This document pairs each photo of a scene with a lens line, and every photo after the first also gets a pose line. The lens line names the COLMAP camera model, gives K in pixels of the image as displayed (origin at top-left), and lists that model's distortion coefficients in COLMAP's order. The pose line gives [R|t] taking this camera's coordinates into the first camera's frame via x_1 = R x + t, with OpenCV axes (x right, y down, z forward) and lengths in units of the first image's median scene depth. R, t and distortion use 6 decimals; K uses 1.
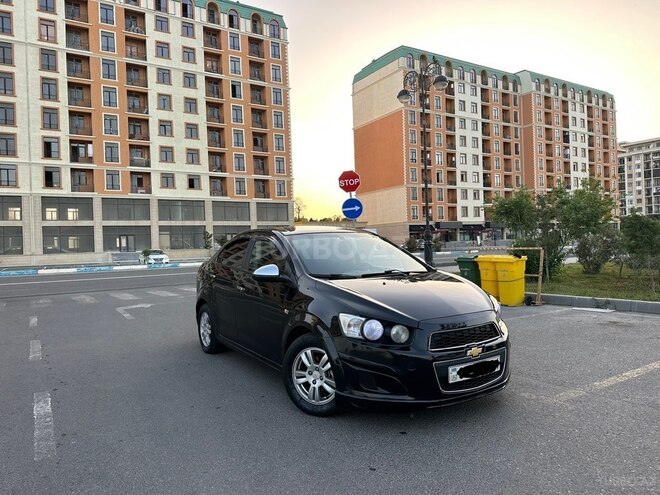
lens RADIAL K [[461.9, 0, 314.7], [0, 461.9, 236.0], [0, 0, 1]] dist [0.048886, -0.059284]
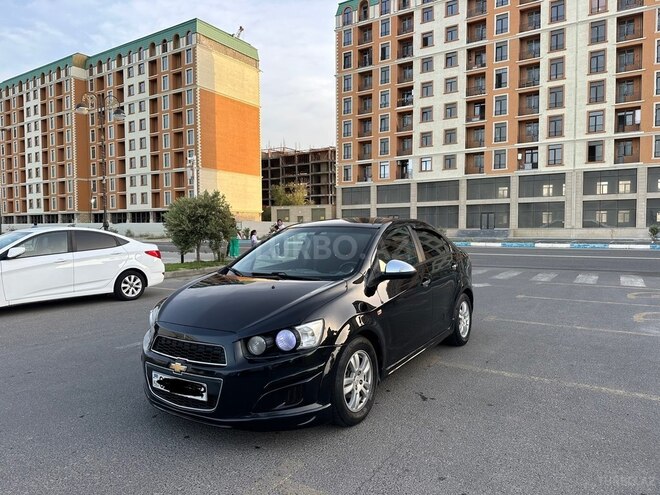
lens RADIAL K [[461.9, 0, 340.2], [0, 461.9, 238.5], [0, 0, 1]] dist [0.048886, -0.059284]
pose [[0.455665, 0.042135, -0.889154, 0.090578], [0.013728, 0.998428, 0.054348, -0.001340], [0.890045, -0.036971, 0.454370, 0.054227]]
